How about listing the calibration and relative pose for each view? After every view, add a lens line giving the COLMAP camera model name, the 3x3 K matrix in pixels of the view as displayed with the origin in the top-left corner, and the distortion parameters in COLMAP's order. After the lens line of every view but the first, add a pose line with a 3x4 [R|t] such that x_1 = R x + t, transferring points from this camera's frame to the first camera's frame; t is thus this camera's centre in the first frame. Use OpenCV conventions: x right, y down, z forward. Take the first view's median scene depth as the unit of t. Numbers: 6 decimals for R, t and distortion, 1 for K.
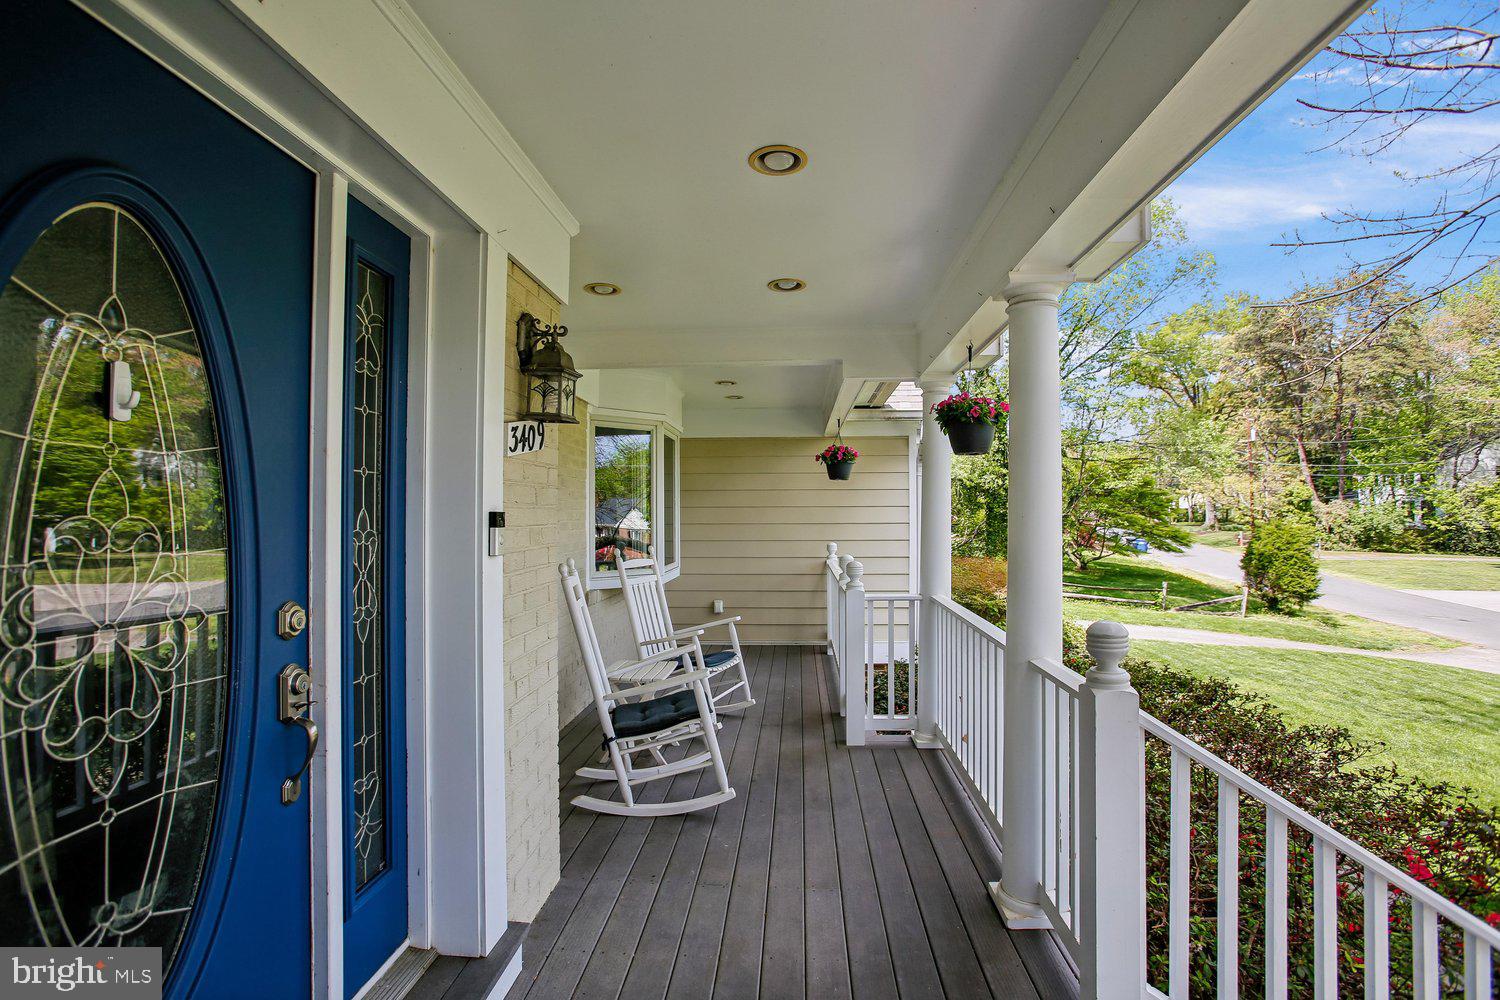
lens RADIAL K [[706.7, 0, 750.3], [0, 706.7, 497.6], [0, 0, 1]] dist [-0.057661, 0.017168]
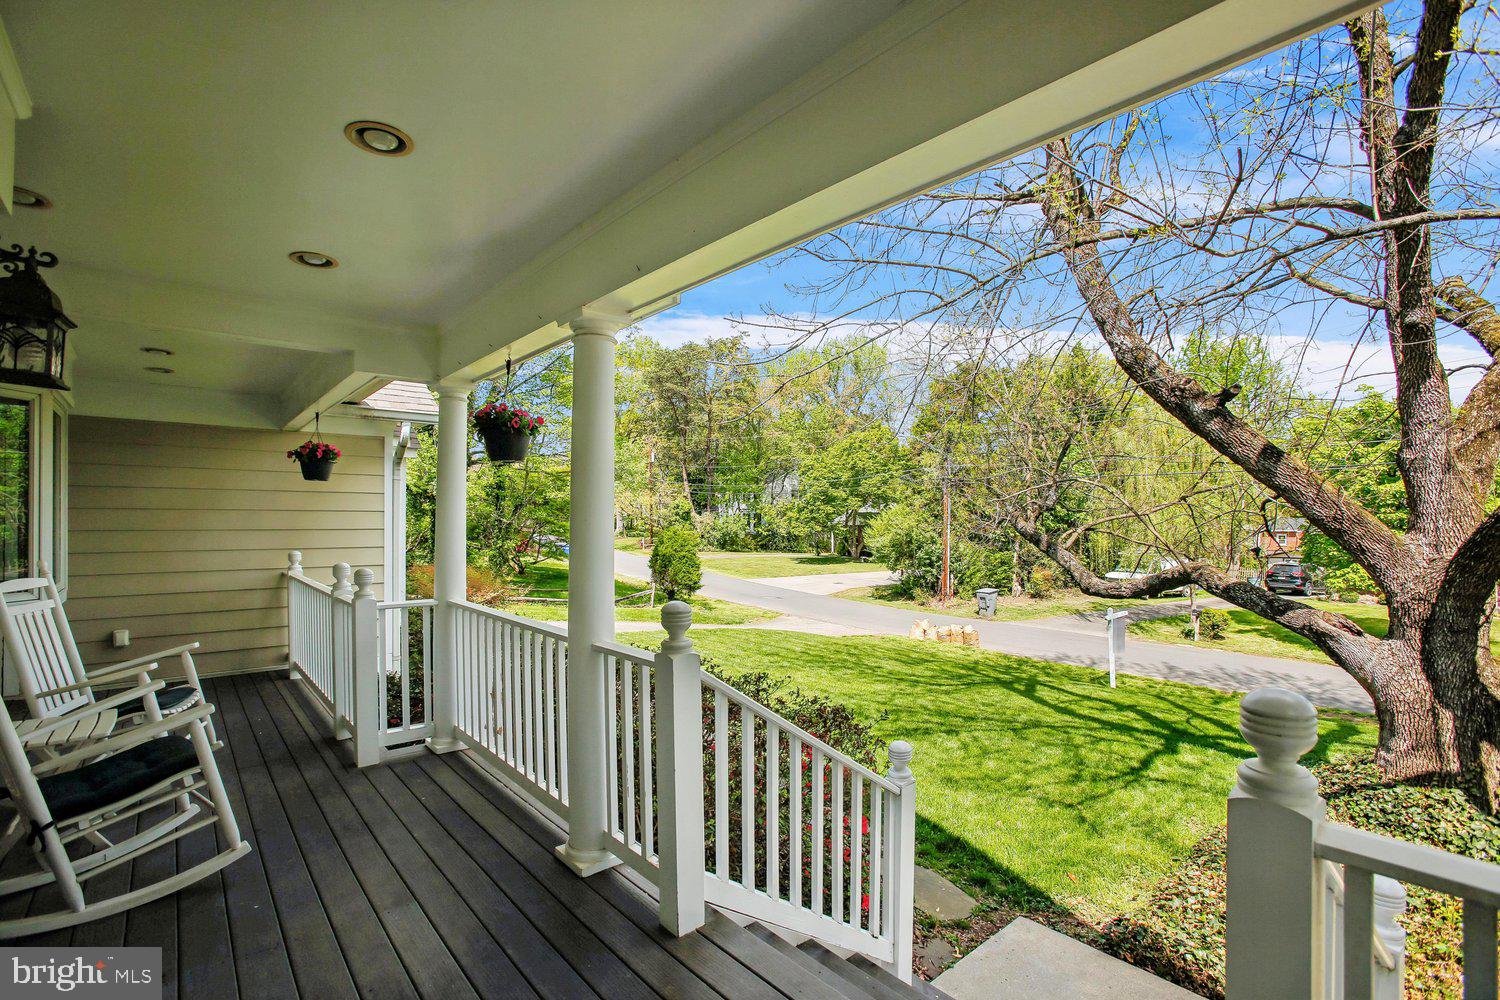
lens RADIAL K [[701.8, 0, 752.2], [0, 701.8, 511.1], [0, 0, 1]] dist [-0.058181, 0.019220]
pose [[0.709256, 0.013895, 0.704814, -0.148353], [-0.019371, 0.999812, -0.000218, 0.004616], [-0.704685, -0.013498, 0.709392, -0.005351]]
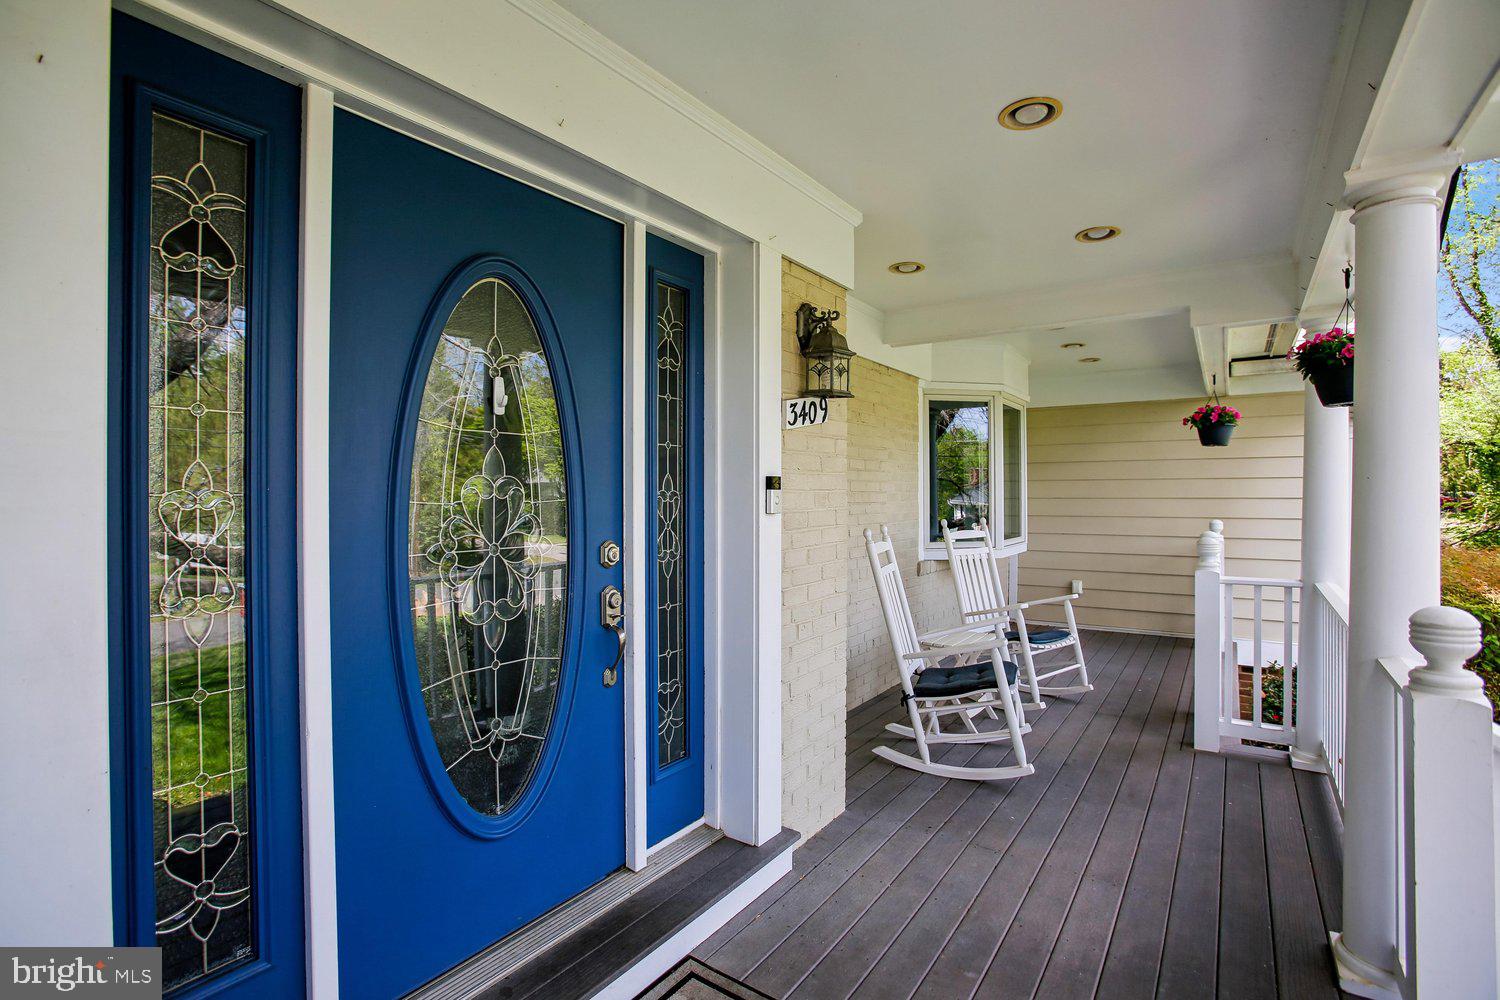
lens RADIAL K [[706.7, 0, 734.6], [0, 706.7, 486.4], [0, 0, 1]] dist [-0.057661, 0.017168]
pose [[0.847506, -0.003666, -0.530774, 0.117626], [0.011204, 0.999877, 0.010983, 0.012539], [0.530668, -0.015254, 0.847442, -0.022395]]
